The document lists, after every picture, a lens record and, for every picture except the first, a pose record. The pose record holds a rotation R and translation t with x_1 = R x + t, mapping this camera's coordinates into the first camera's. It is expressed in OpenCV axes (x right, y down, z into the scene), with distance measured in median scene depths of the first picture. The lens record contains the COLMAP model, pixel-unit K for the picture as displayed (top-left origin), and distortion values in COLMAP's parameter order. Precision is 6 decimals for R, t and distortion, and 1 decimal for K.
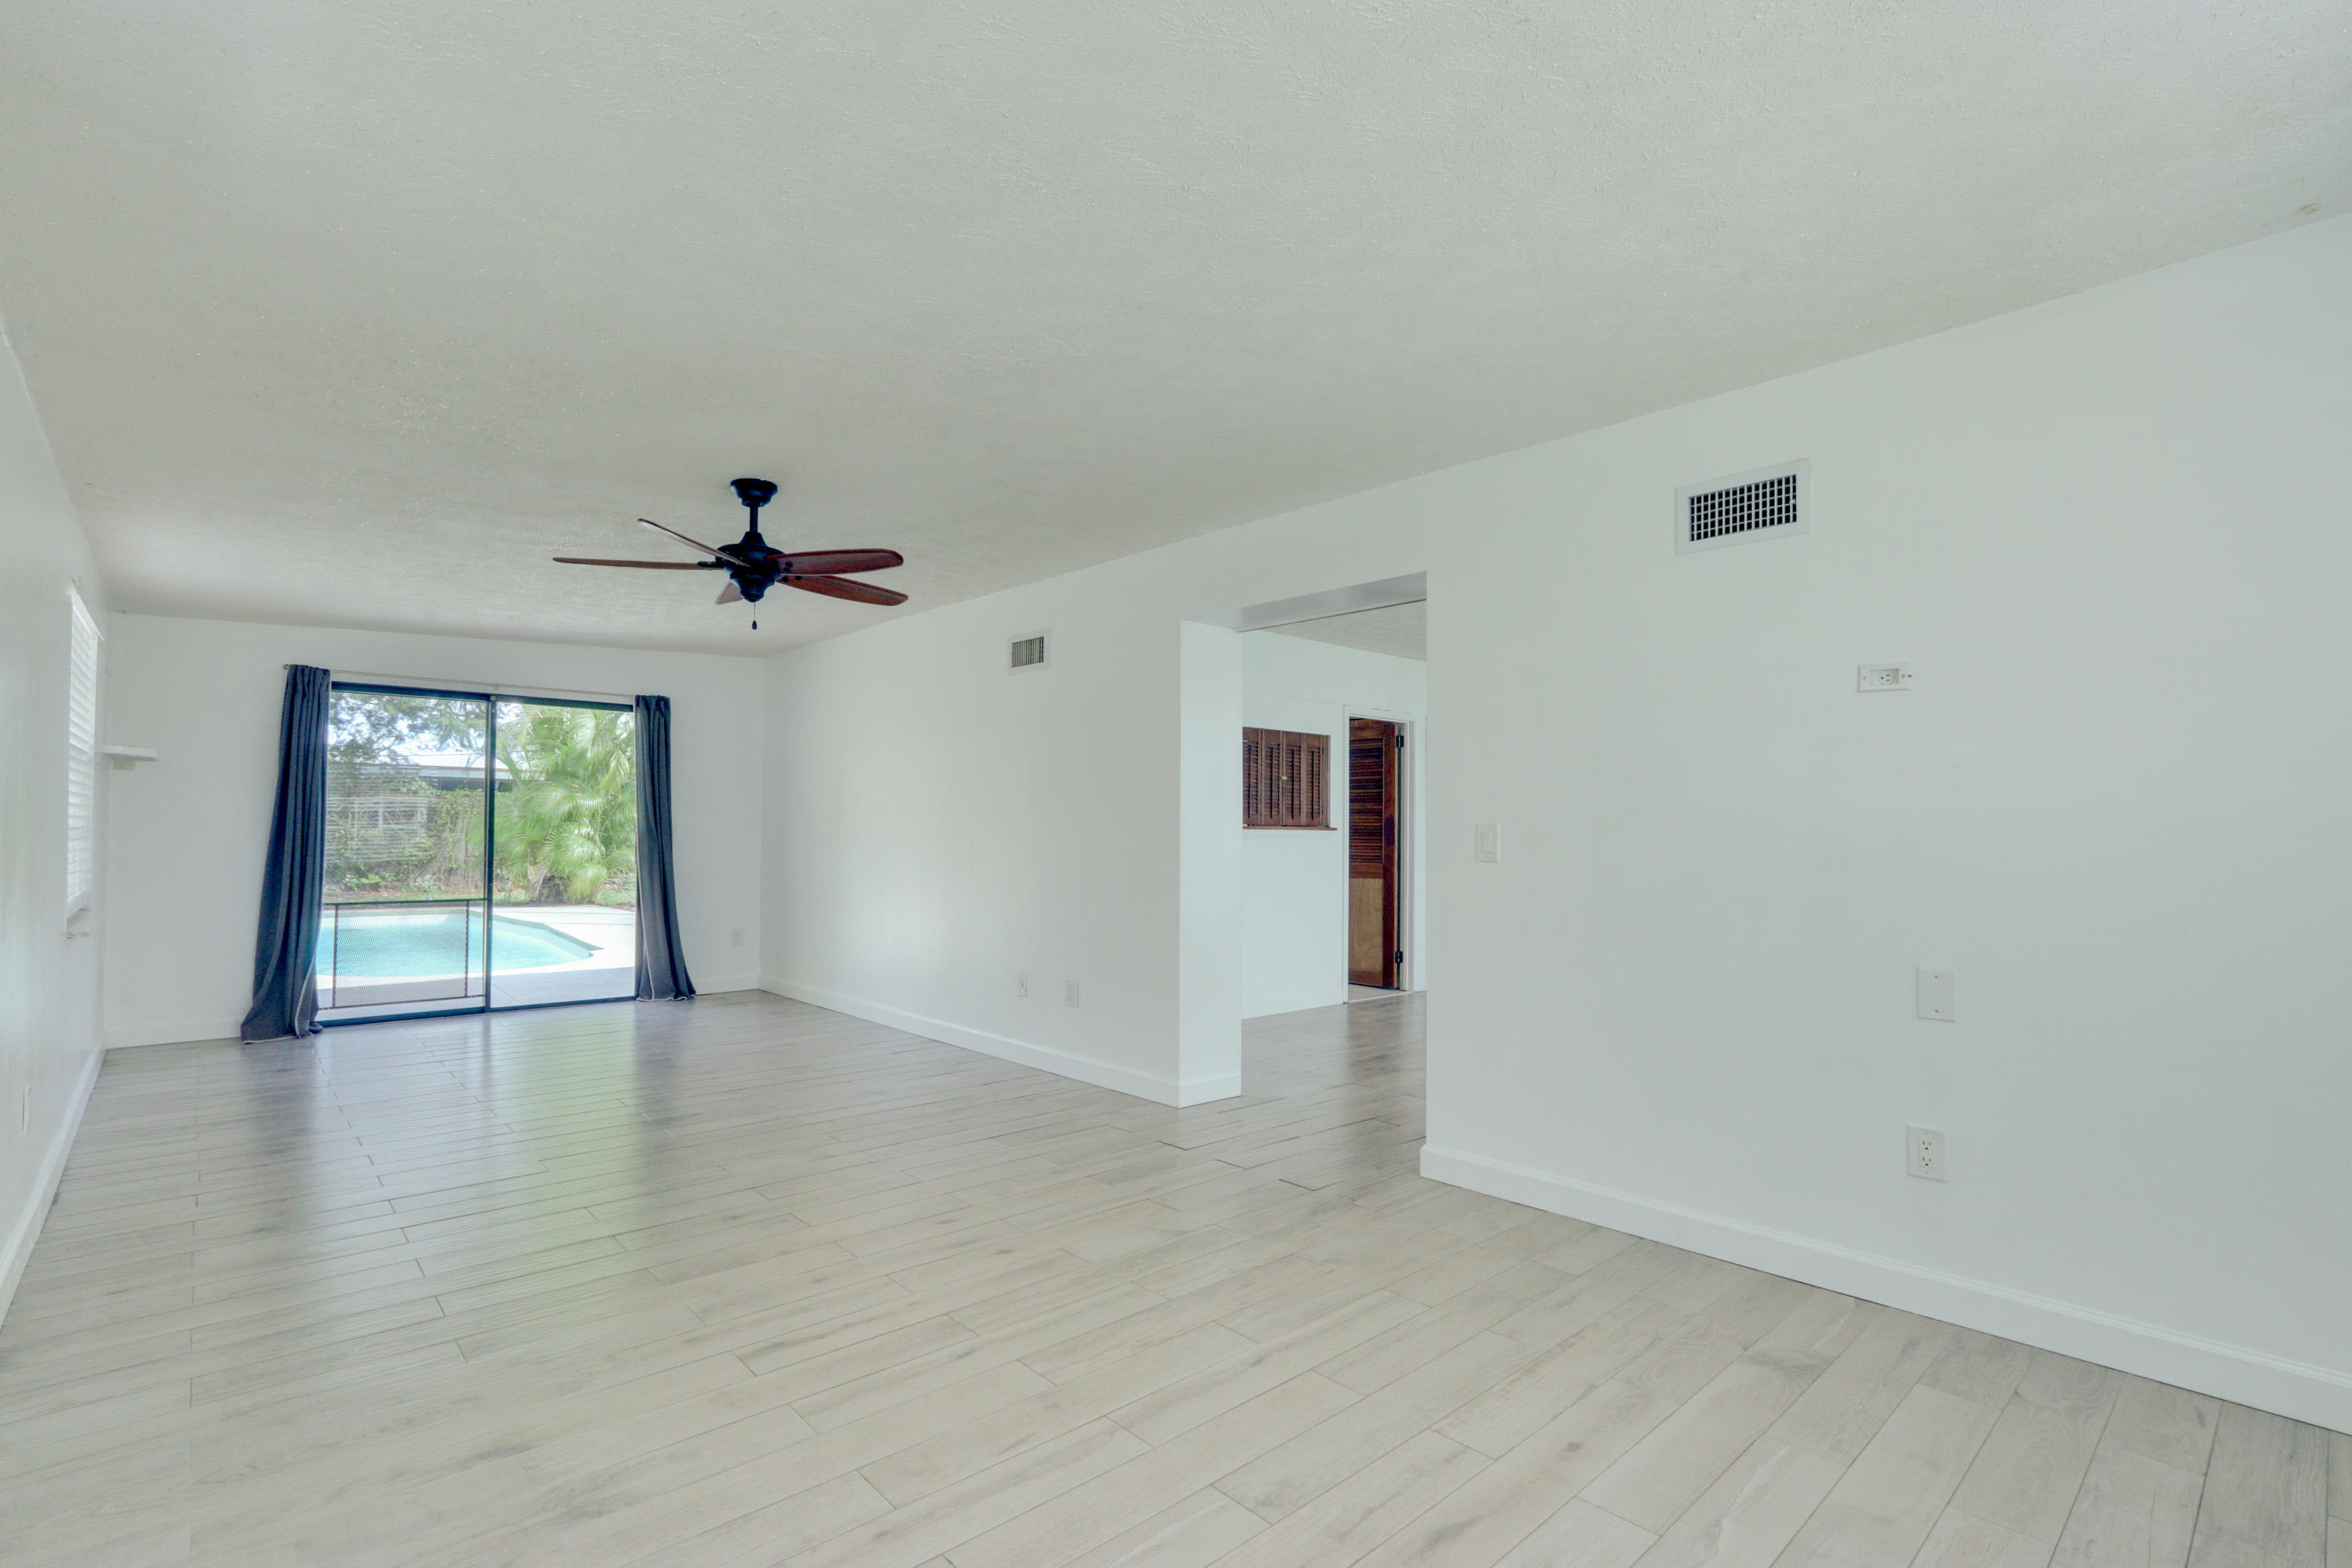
lens RADIAL K [[1083.6, 0, 1174.7], [0, 1083.6, 813.9], [0, 0, 1]] dist [-0.022672, 0.006140]
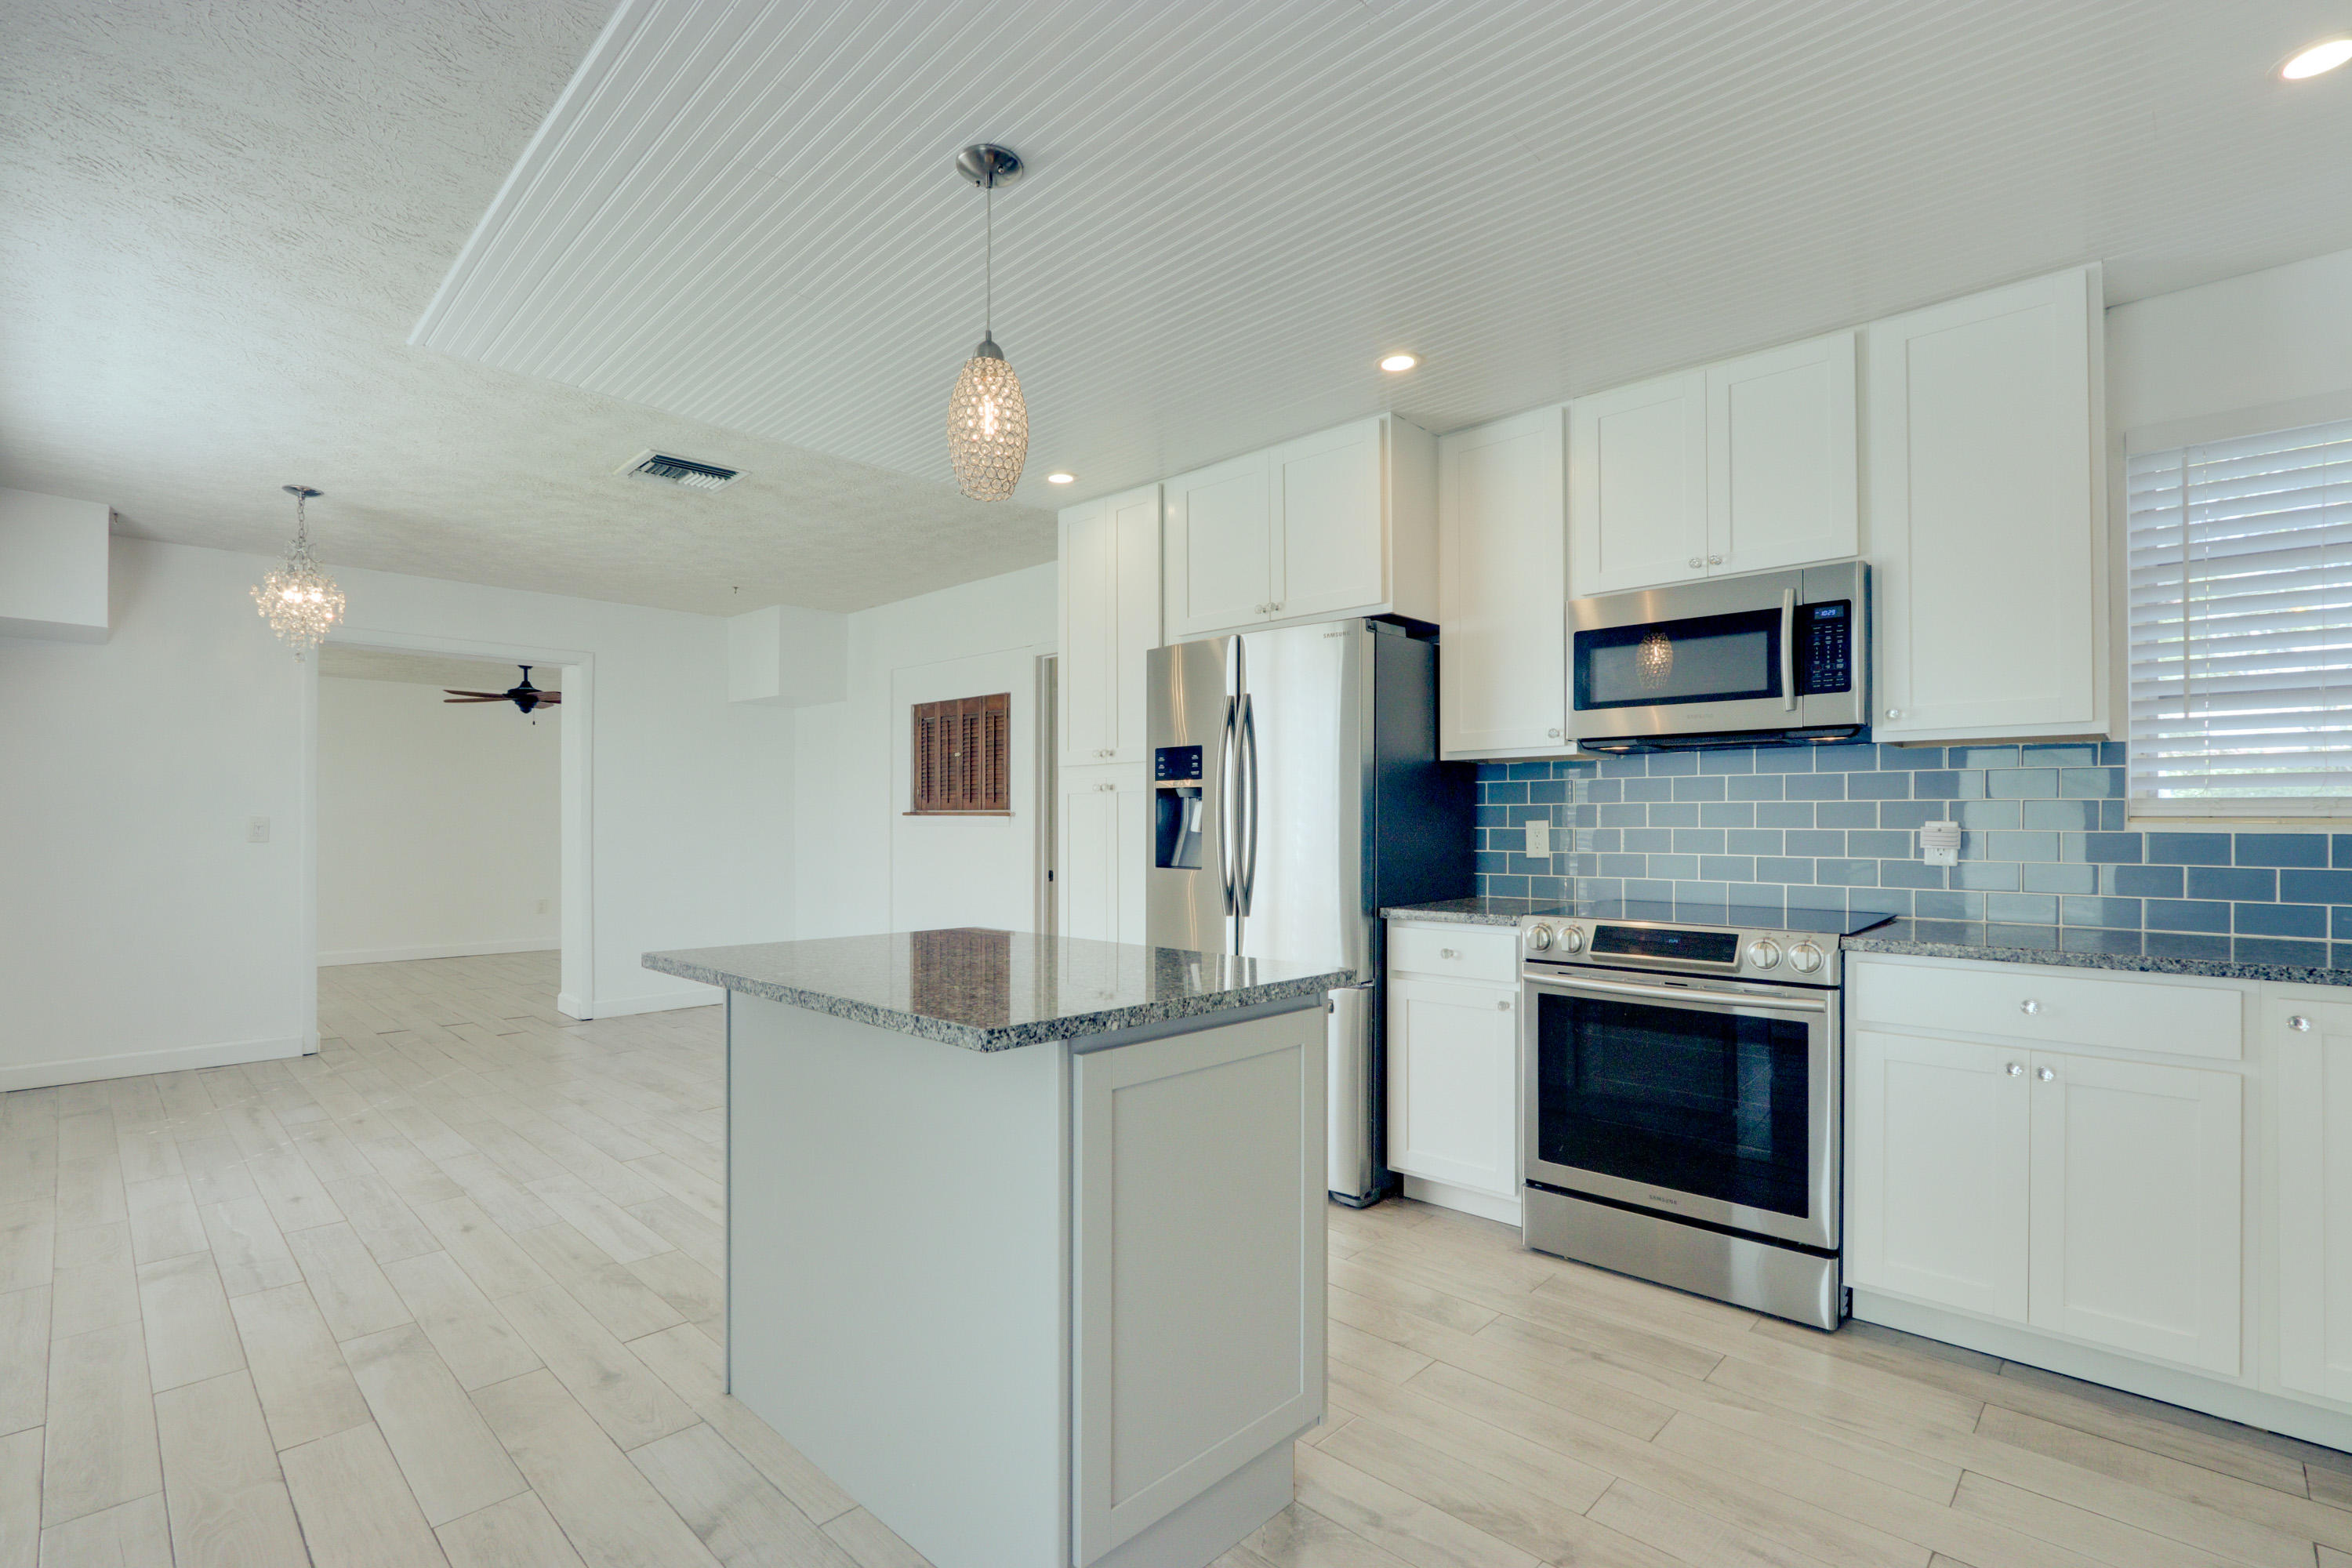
lens RADIAL K [[1081.2, 0, 1175.5], [0, 1081.2, 822.1], [0, 0, 1]] dist [-0.023418, 0.006944]
pose [[0.053122, -0.005096, -0.998575, 0.988301], [0.013675, 0.999897, -0.004375, 0.027208], [0.998494, -0.013423, 0.053186, 1.161163]]
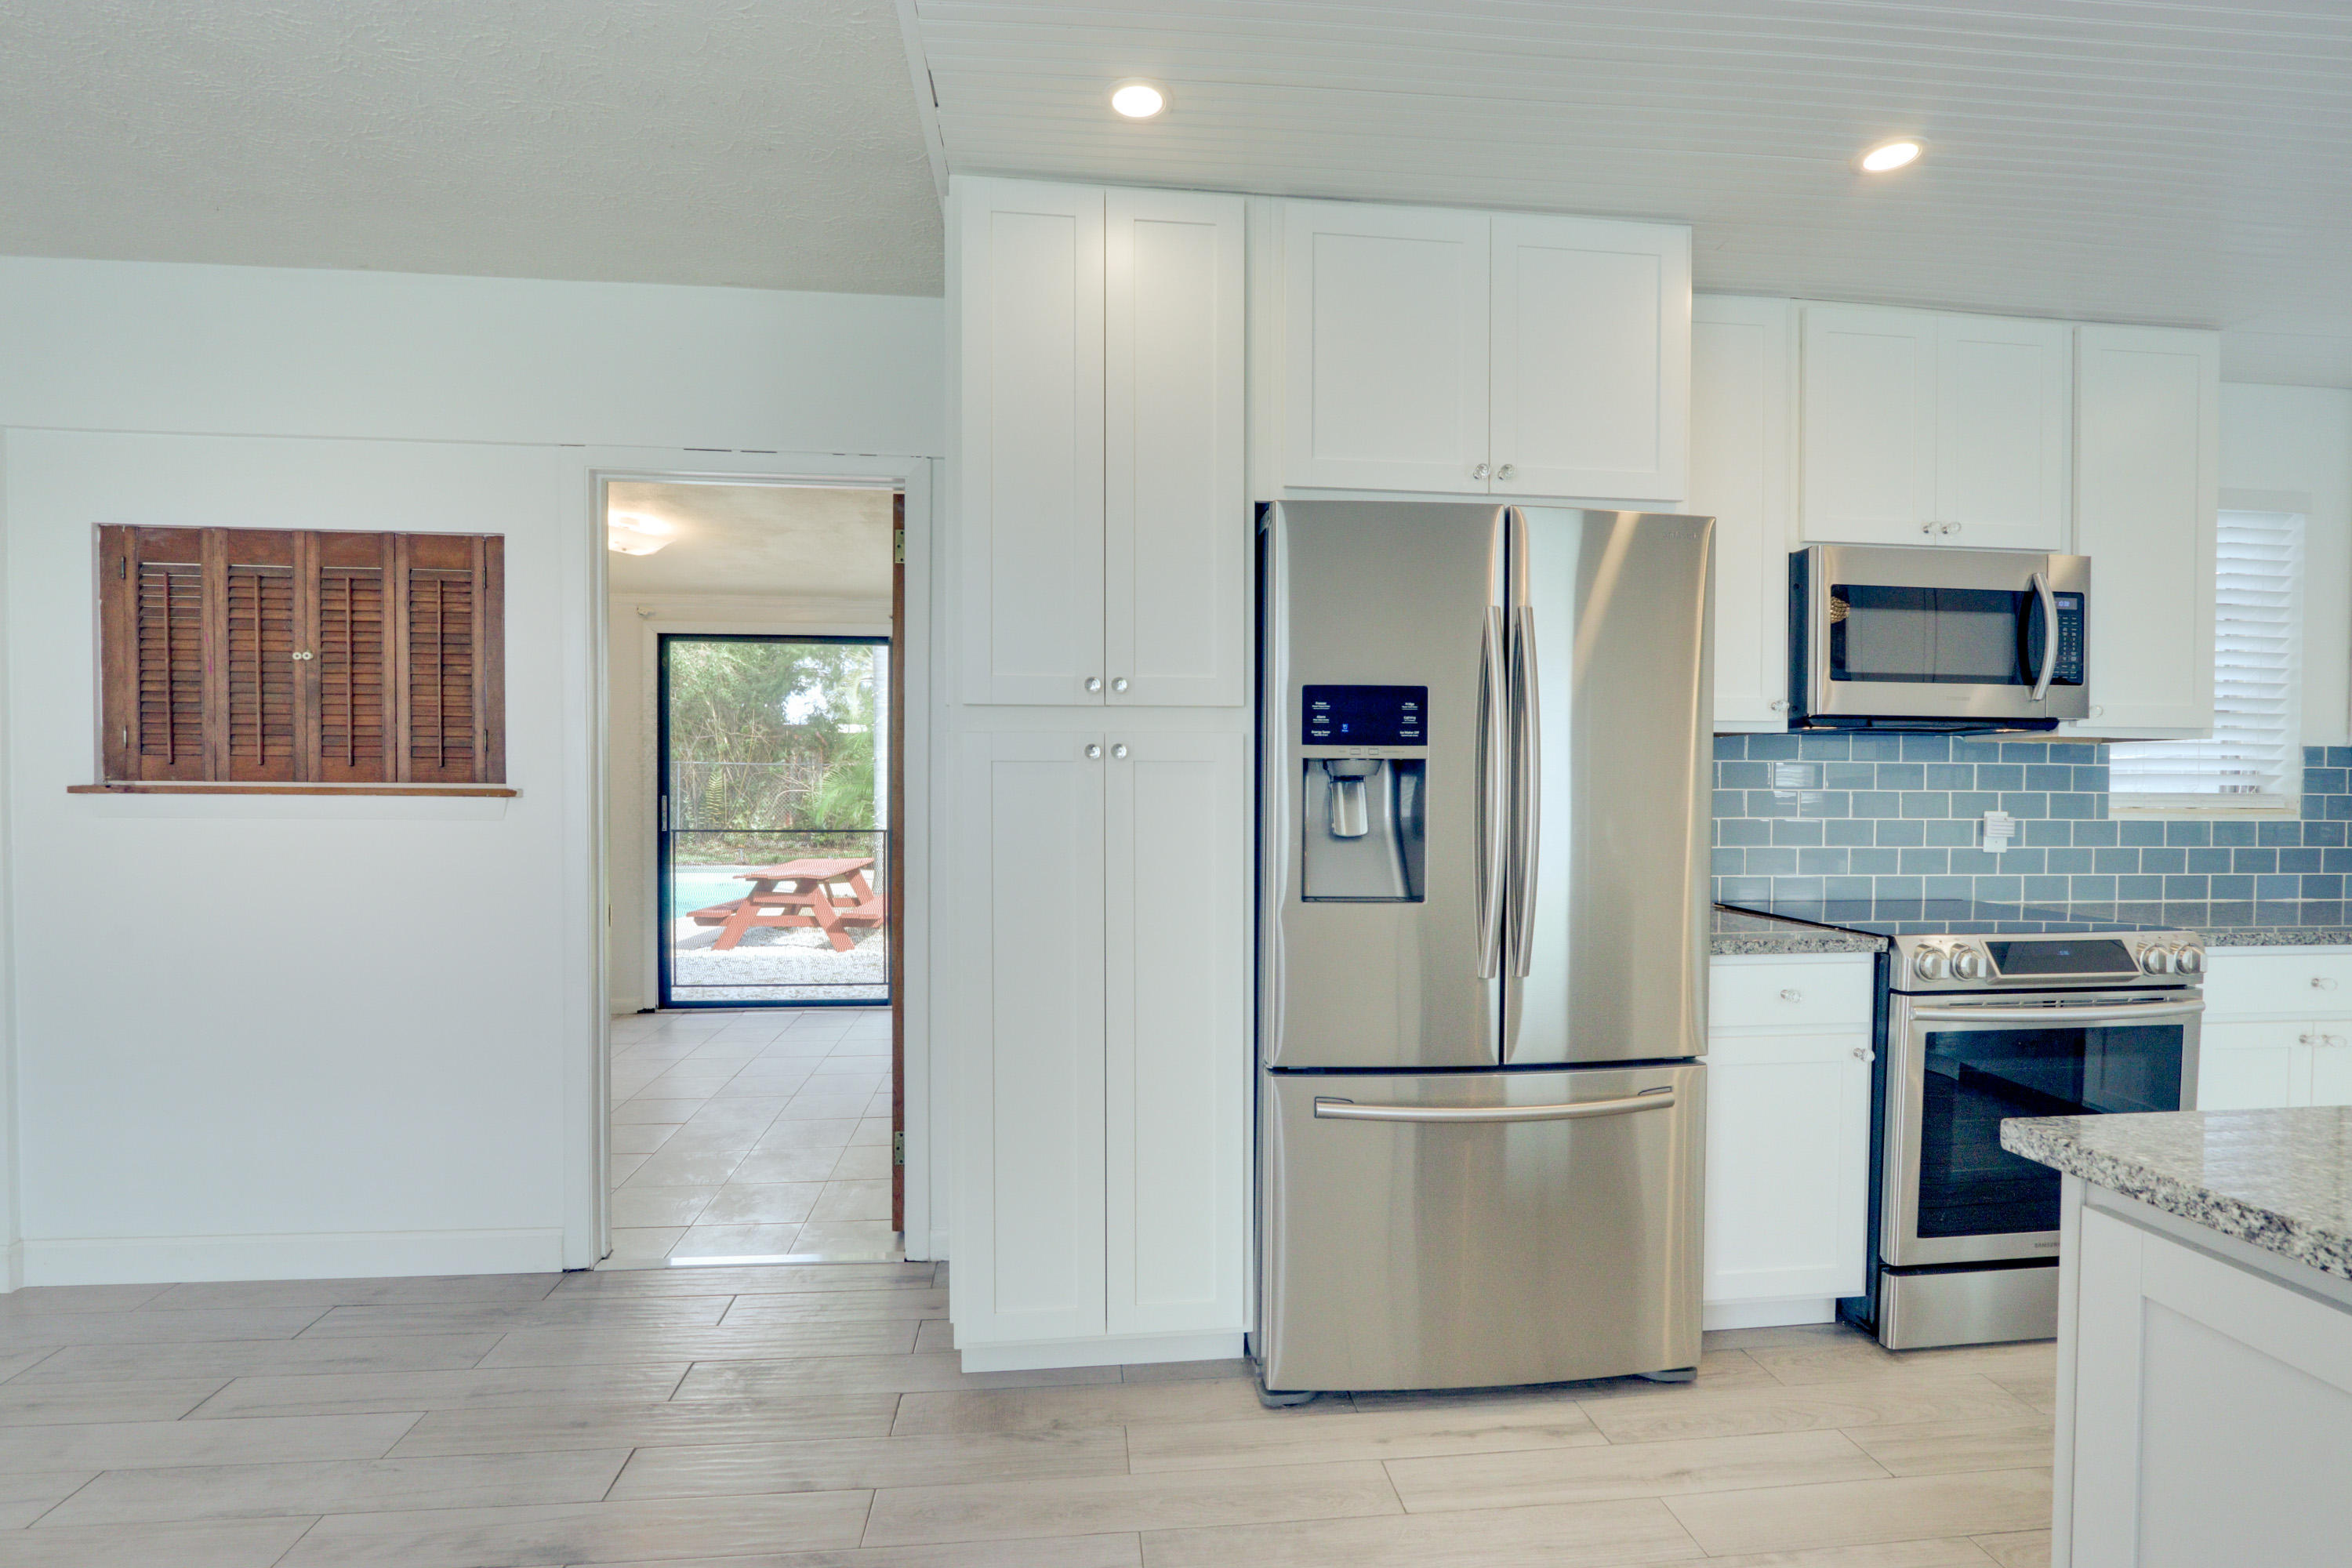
lens RADIAL K [[1086.4, 0, 1181.2], [0, 1086.4, 808.1], [0, 0, 1]] dist [-0.015968, 0.000359]
pose [[0.797628, 0.009160, -0.603081, 0.586280], [0.008908, 0.999597, 0.026965, 0.012627], [0.603085, -0.026880, 0.797224, 0.913988]]
